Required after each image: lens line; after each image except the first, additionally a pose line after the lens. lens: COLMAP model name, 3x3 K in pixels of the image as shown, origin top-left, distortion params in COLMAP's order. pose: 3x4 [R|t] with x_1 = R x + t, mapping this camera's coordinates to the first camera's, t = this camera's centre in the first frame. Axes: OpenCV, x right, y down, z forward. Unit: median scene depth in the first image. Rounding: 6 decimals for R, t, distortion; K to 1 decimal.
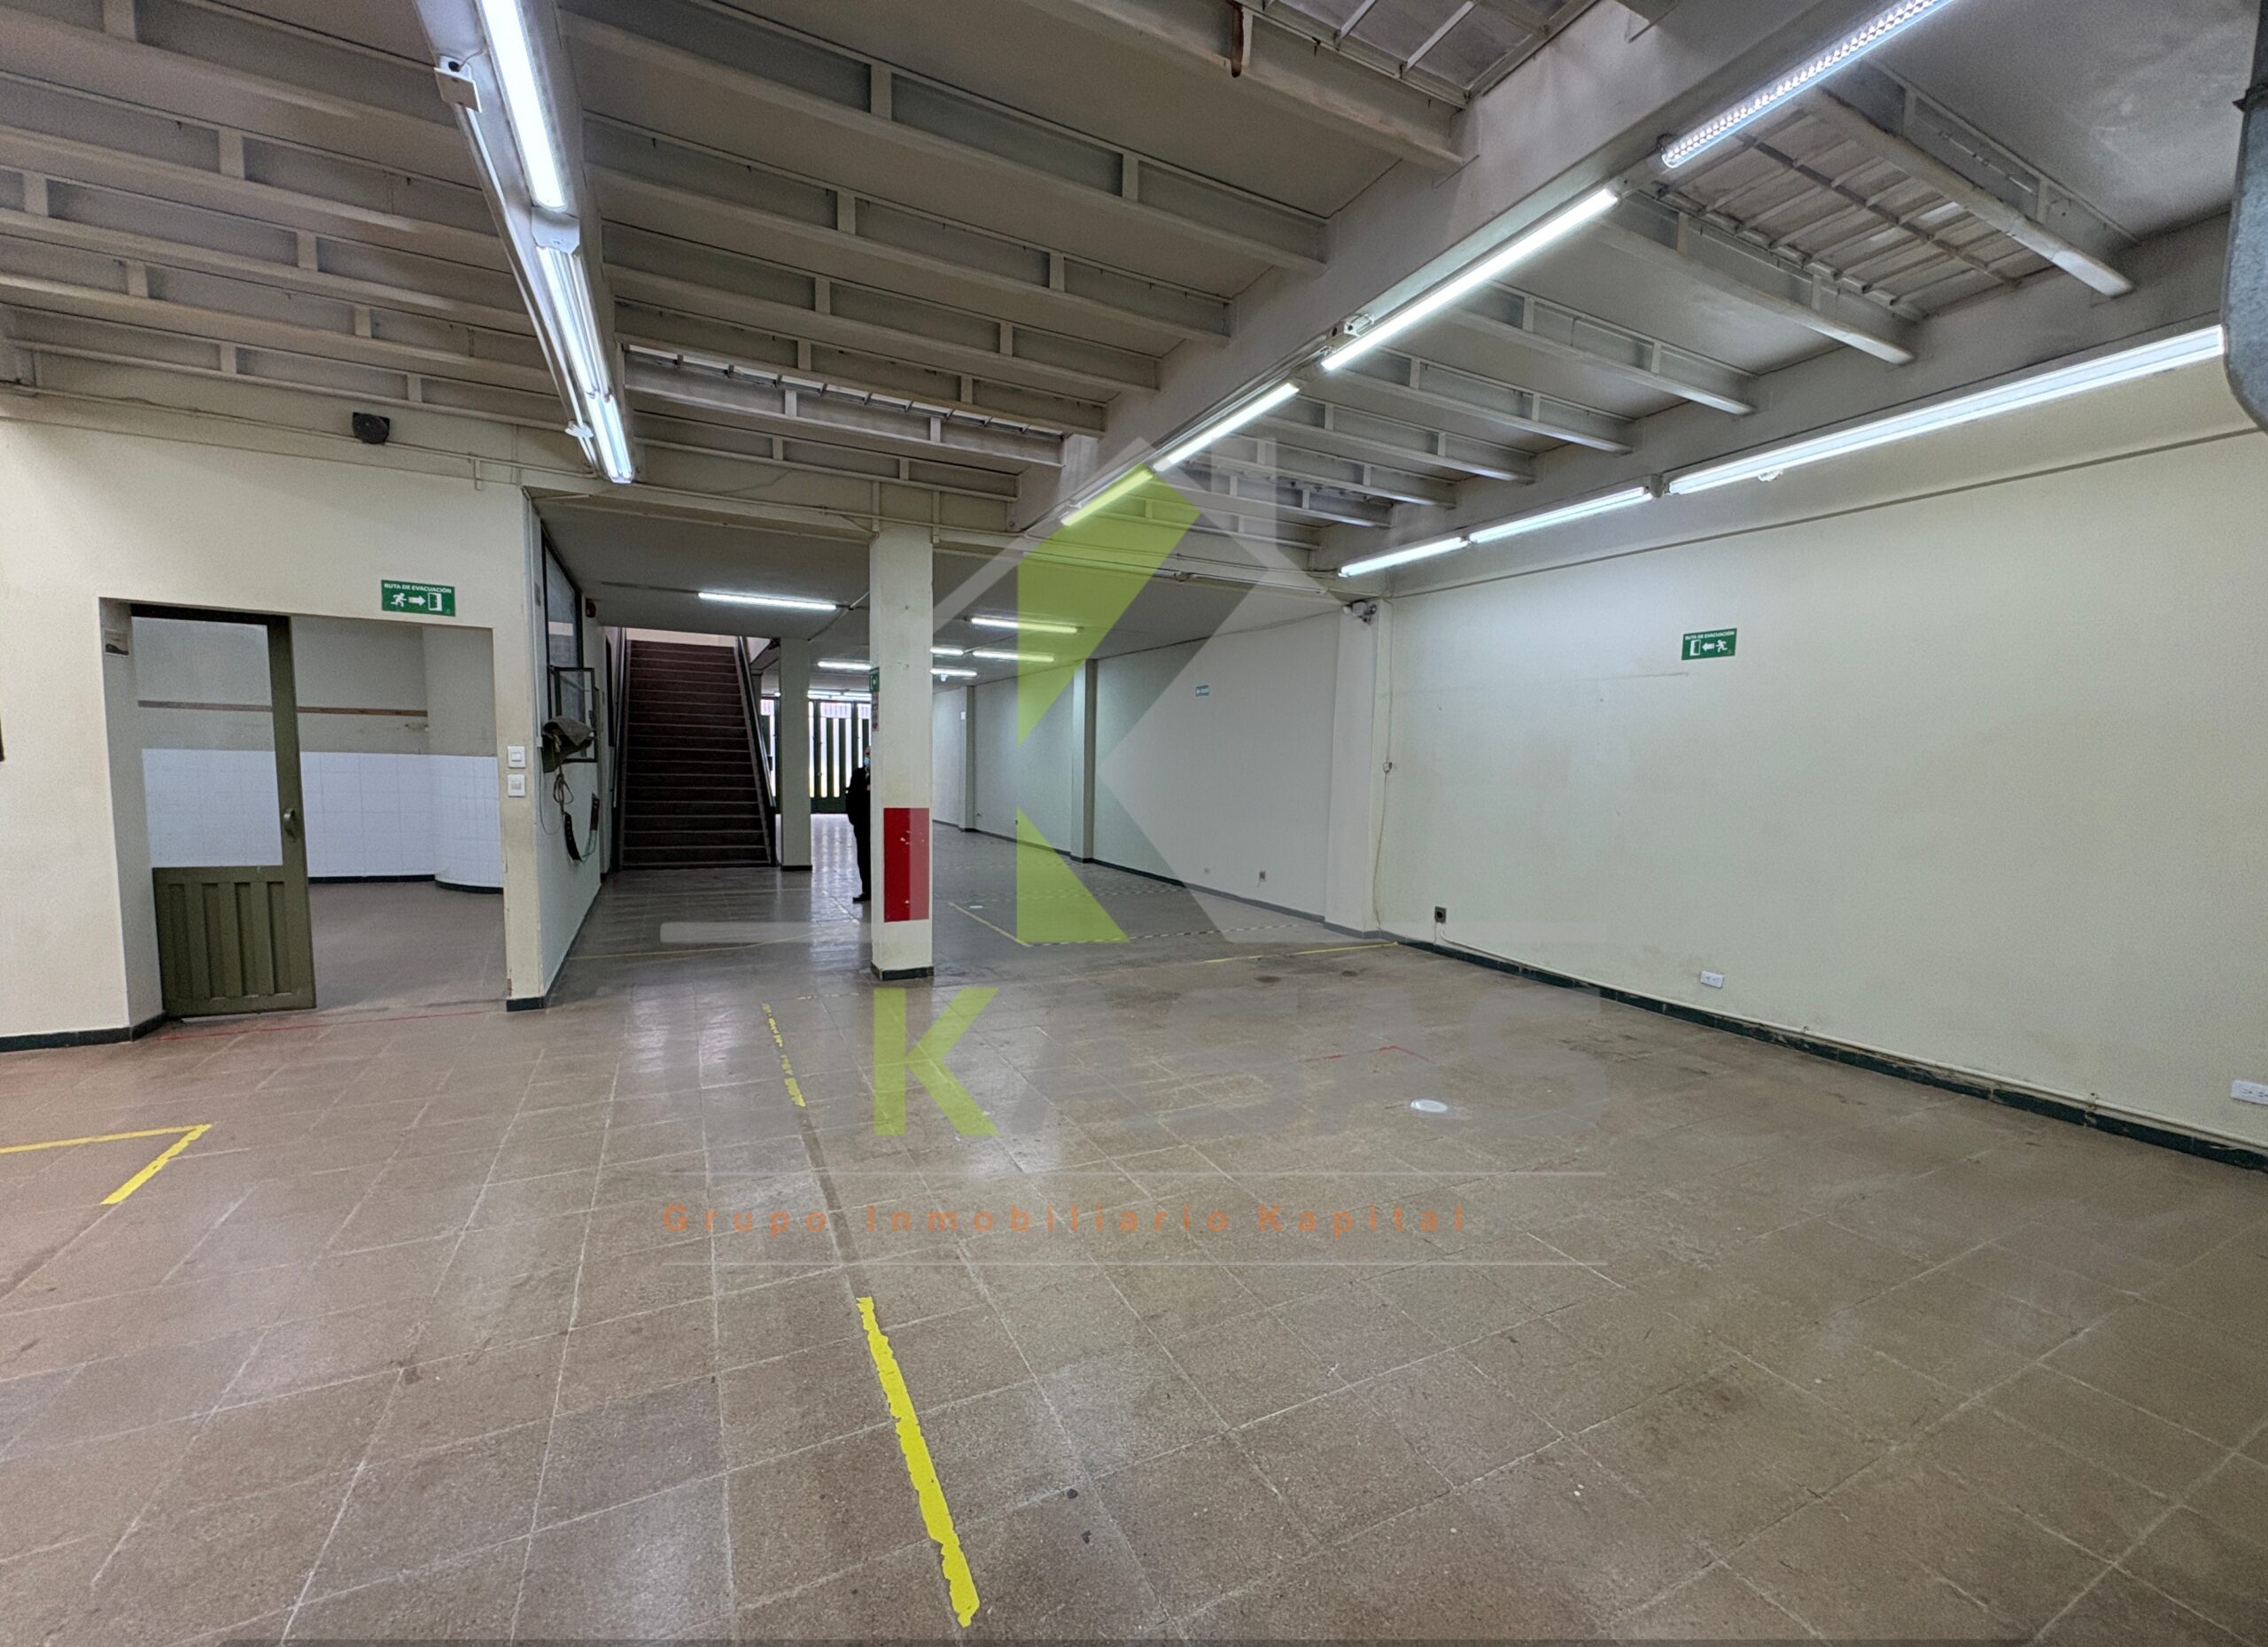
lens RADIAL K [[911.5, 0, 1133.0], [0, 911.5, 842.7], [0, 0, 1]] dist [0.003570, -0.000327]
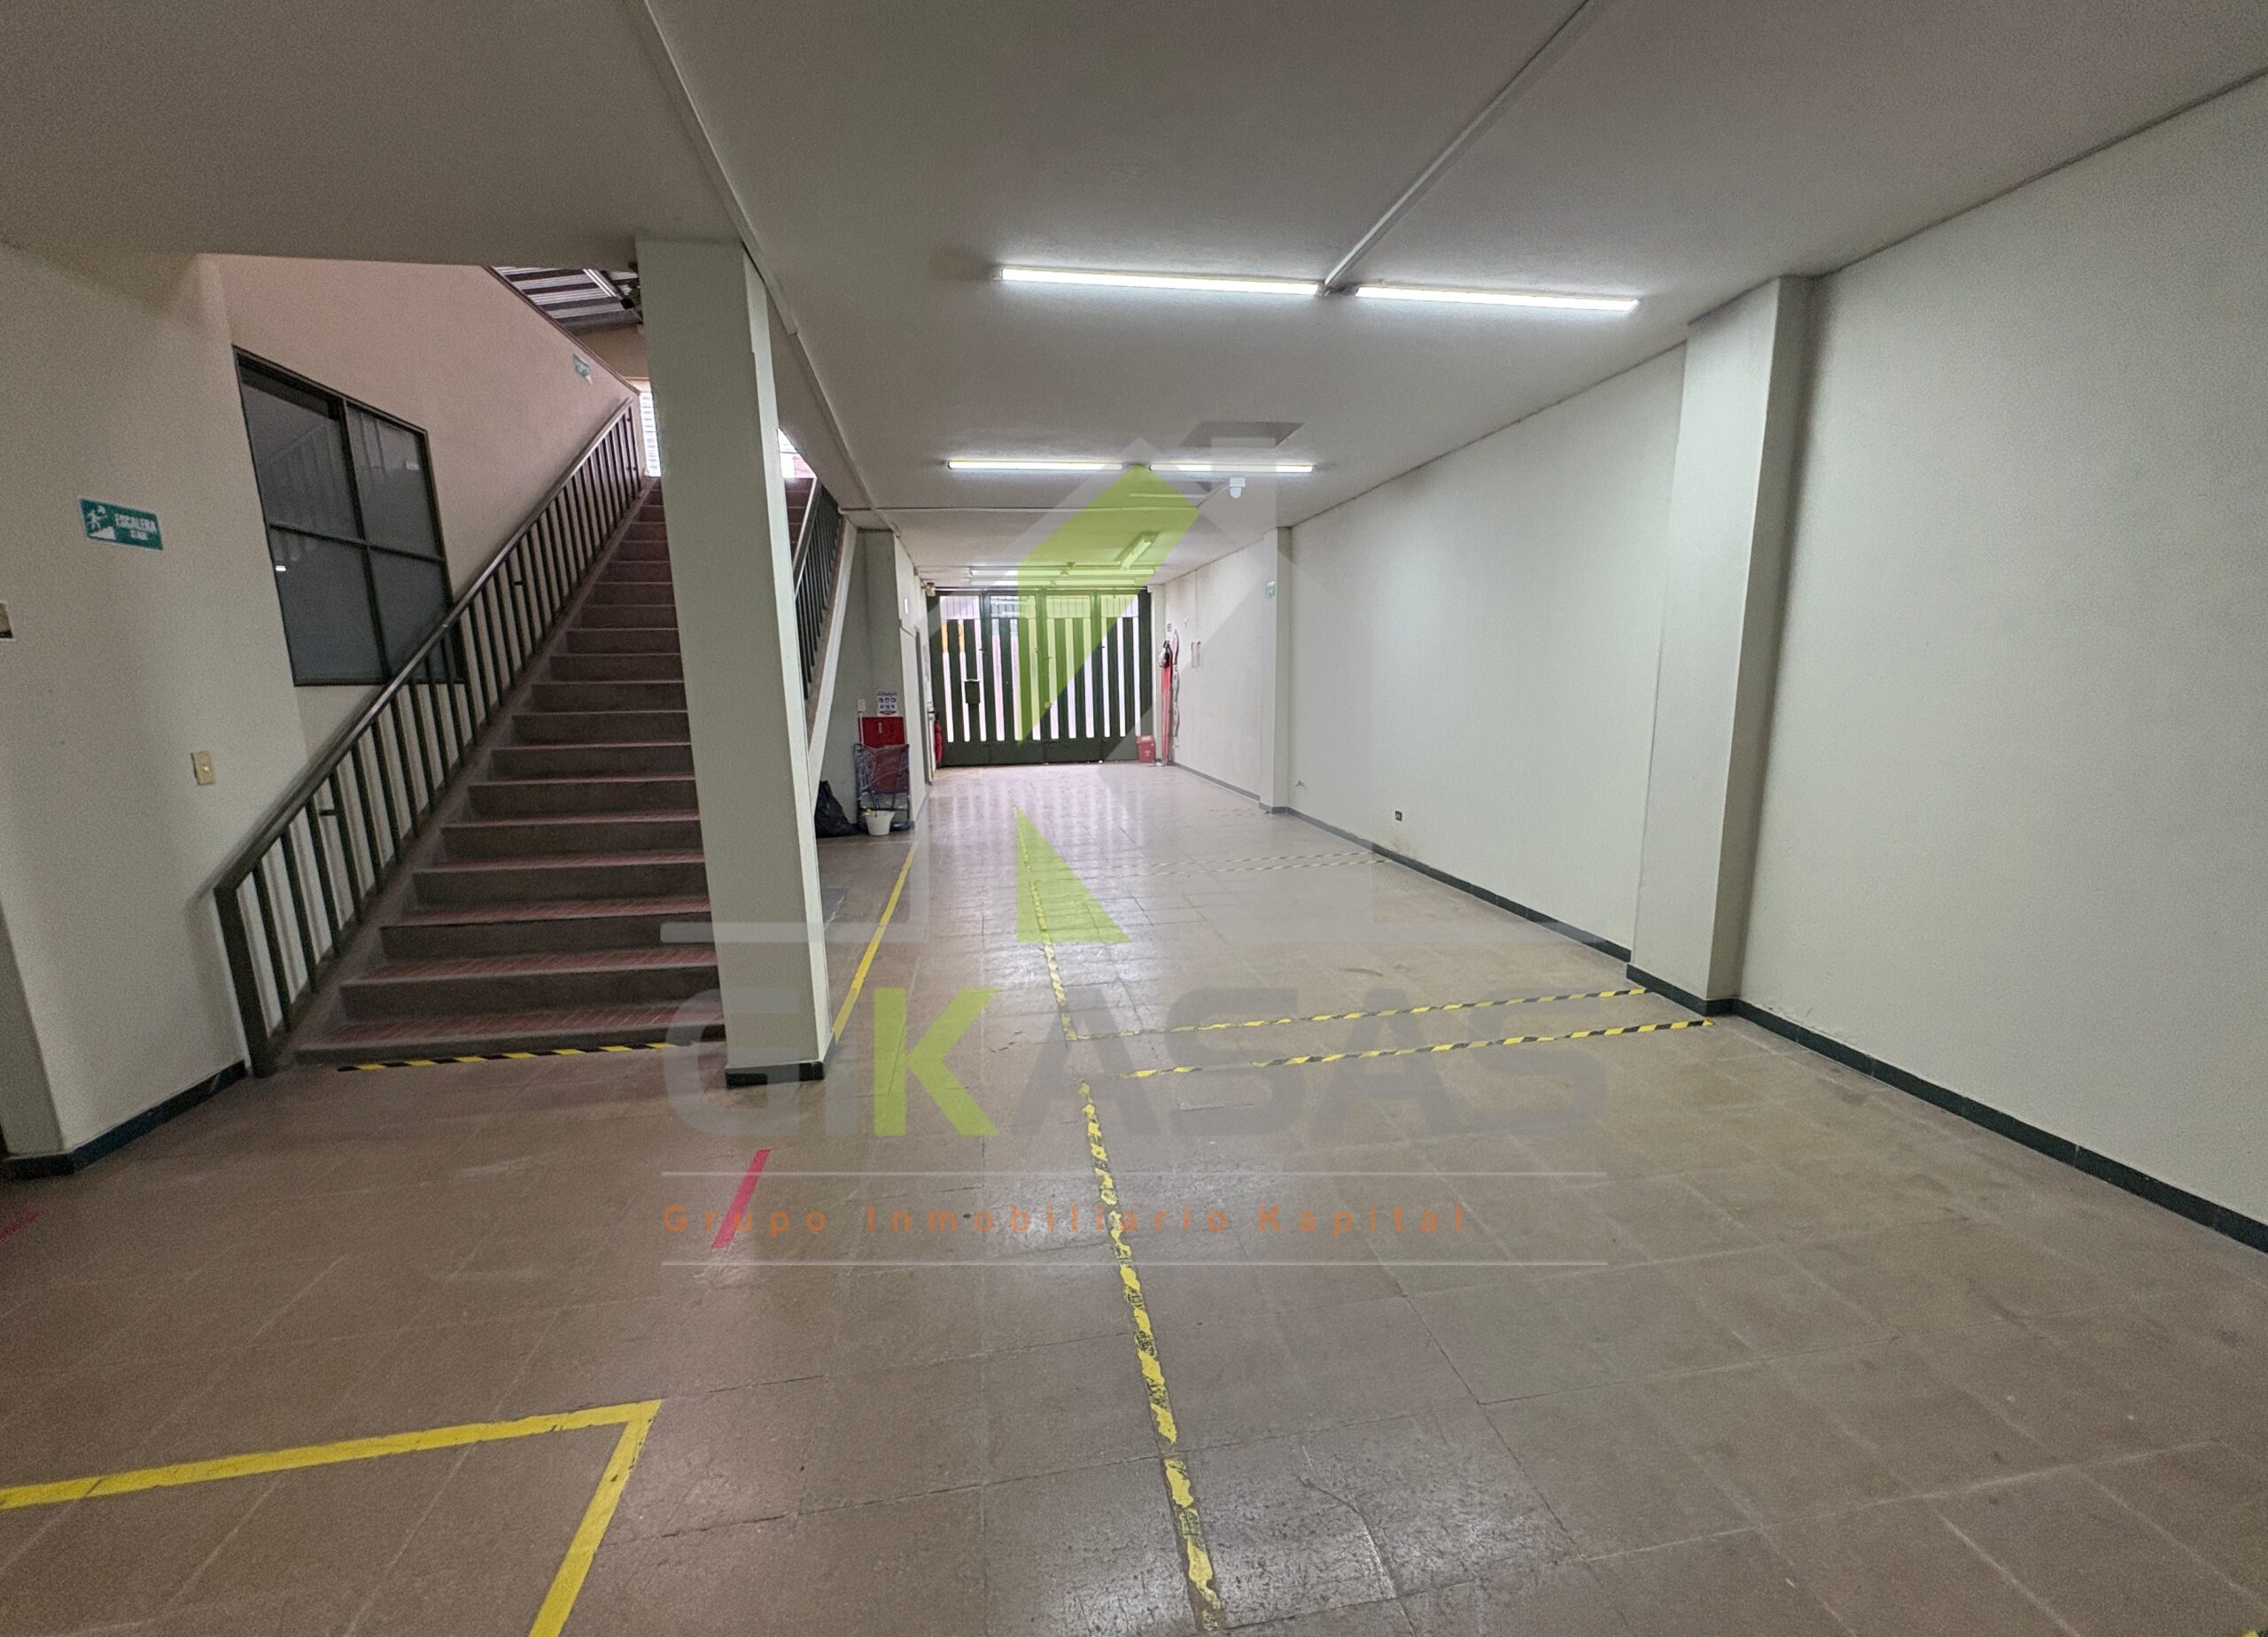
lens RADIAL K [[911.5, 0, 1122.9], [0, 911.5, 857.2], [0, 0, 1]] dist [0.003570, -0.000327]
pose [[0.950769, 0.031127, -0.308335, -0.161861], [0.001096, 0.994599, 0.103785, -0.067642], [0.309900, -0.099014, 0.945599, 0.736422]]
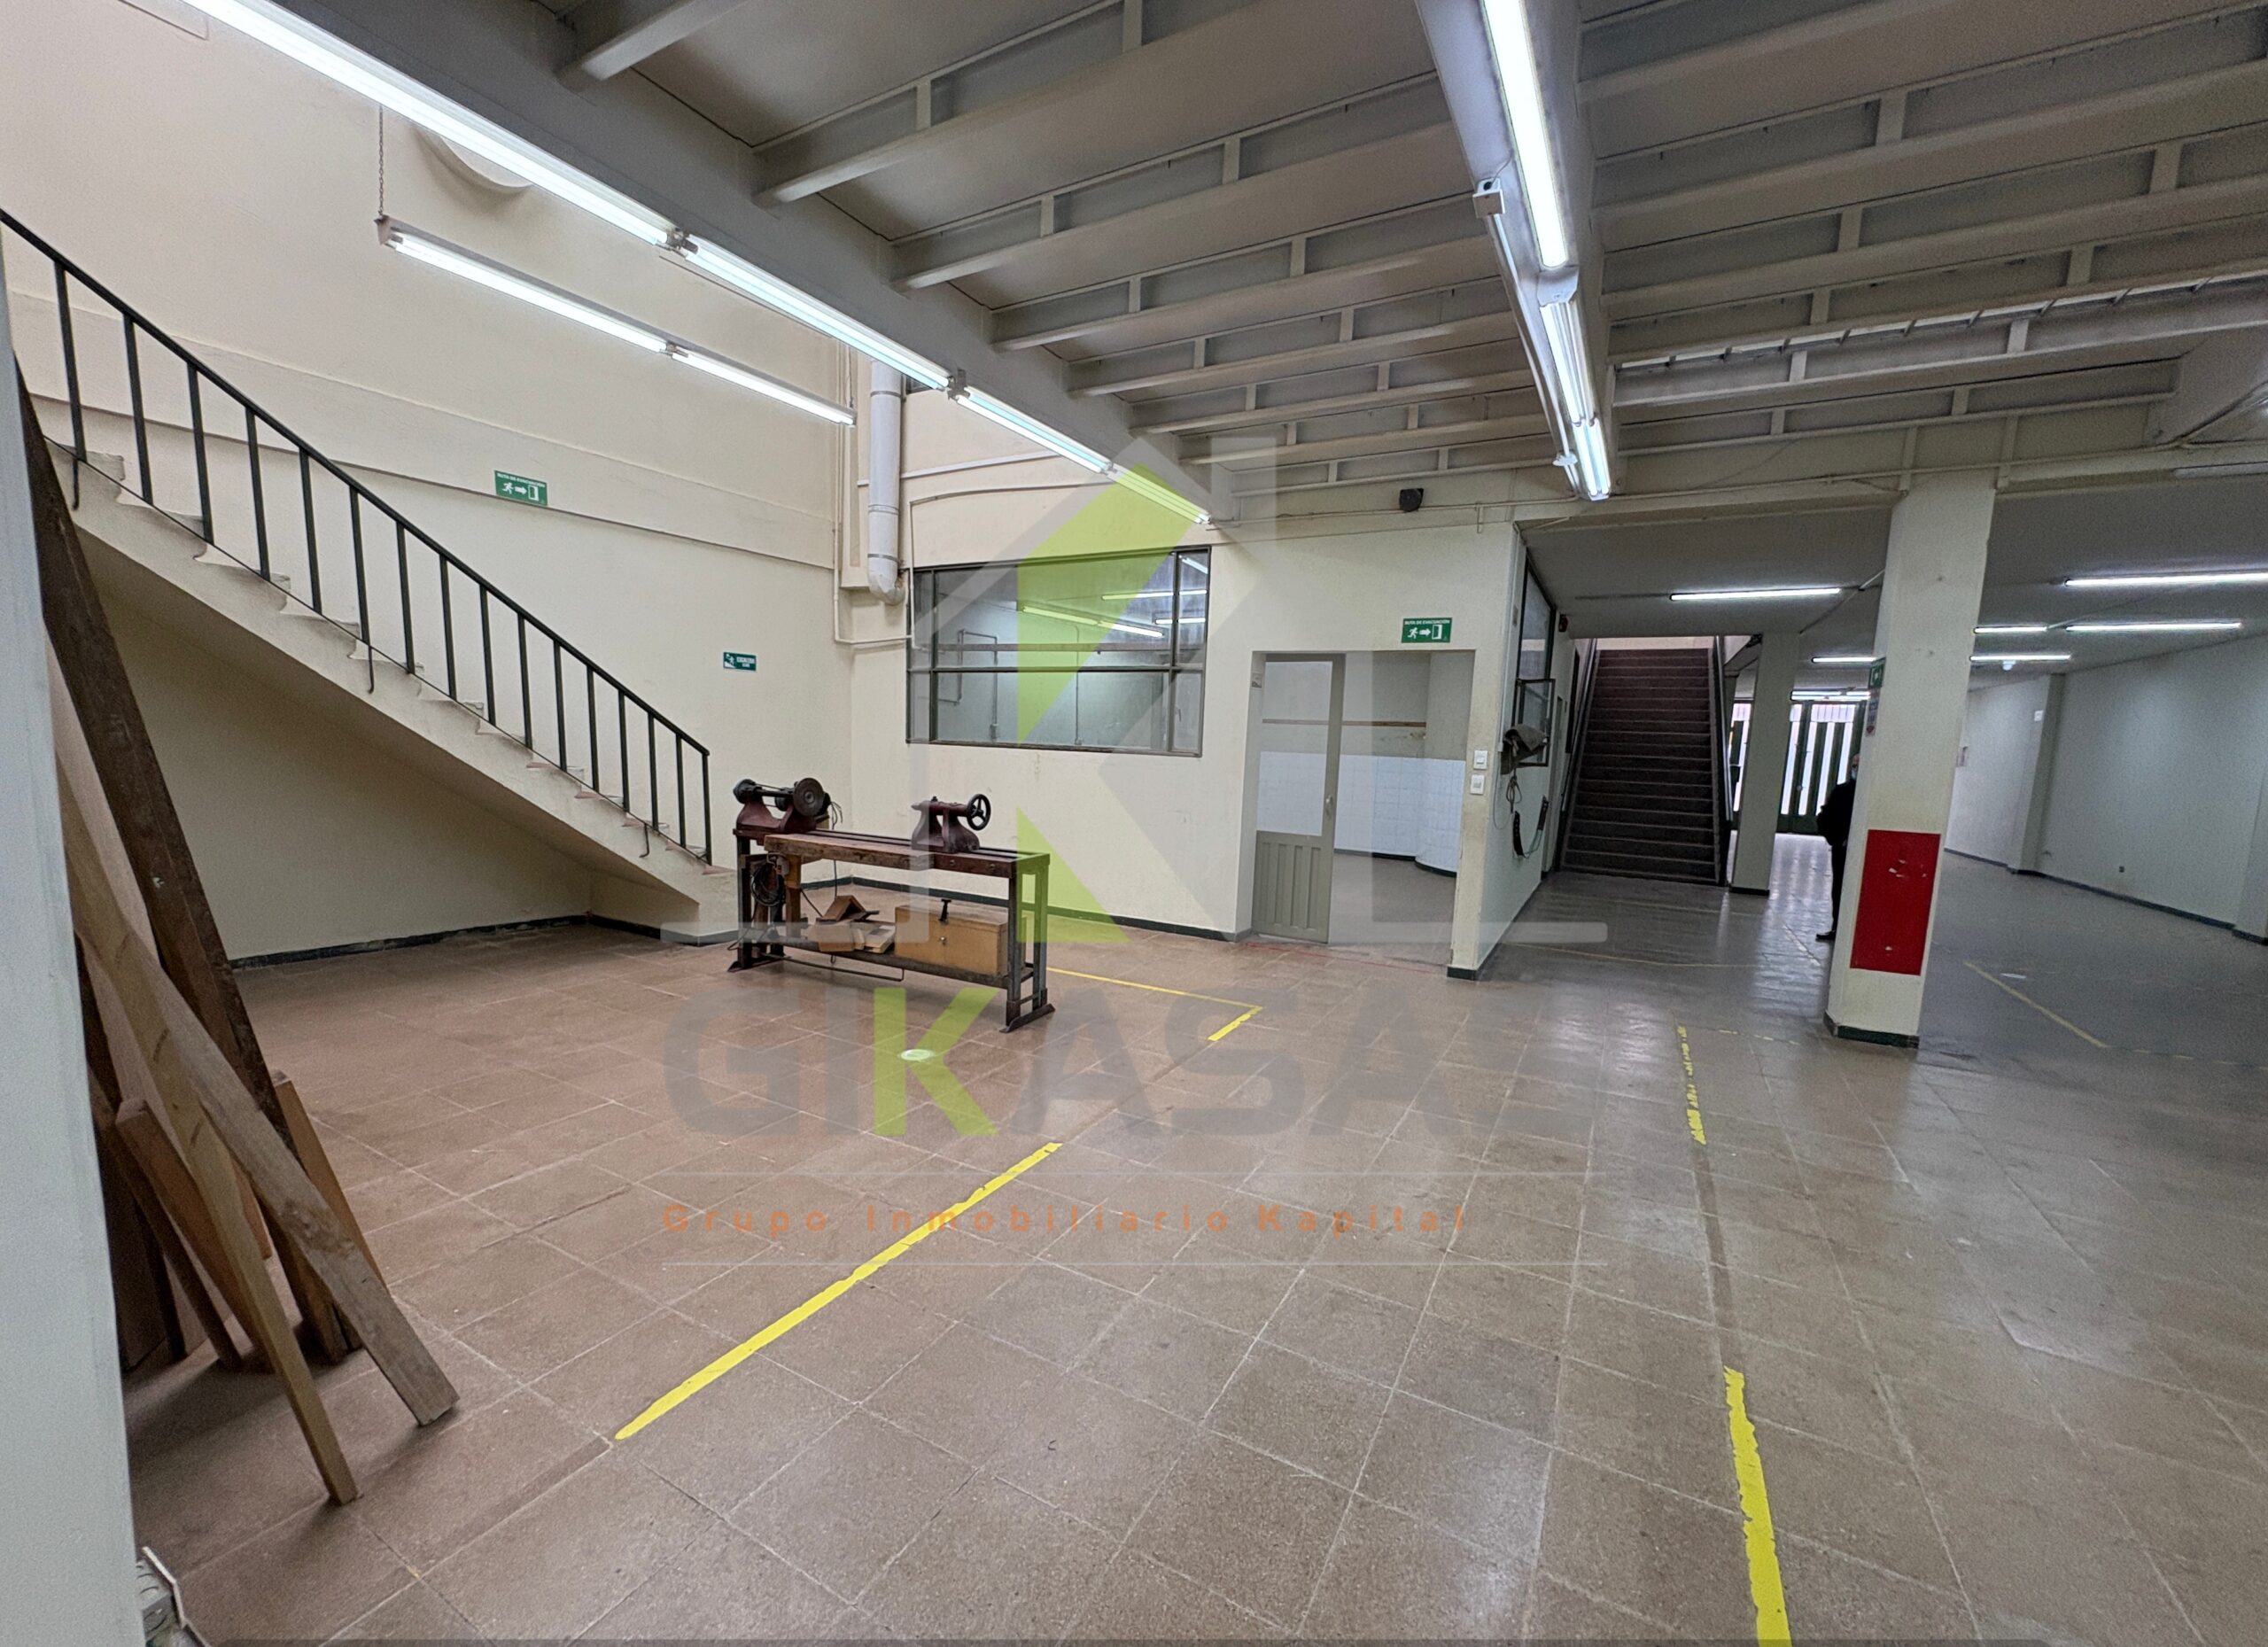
lens RADIAL K [[911.5, 0, 1119.8], [0, 911.5, 839.2], [0, 0, 1]] dist [0.003570, -0.000327]
pose [[0.552848, 0.089344, -0.828479, 0.036174], [-0.101255, 0.994071, 0.039633, 0.005982], [0.827107, 0.061977, 0.558616, -0.012174]]
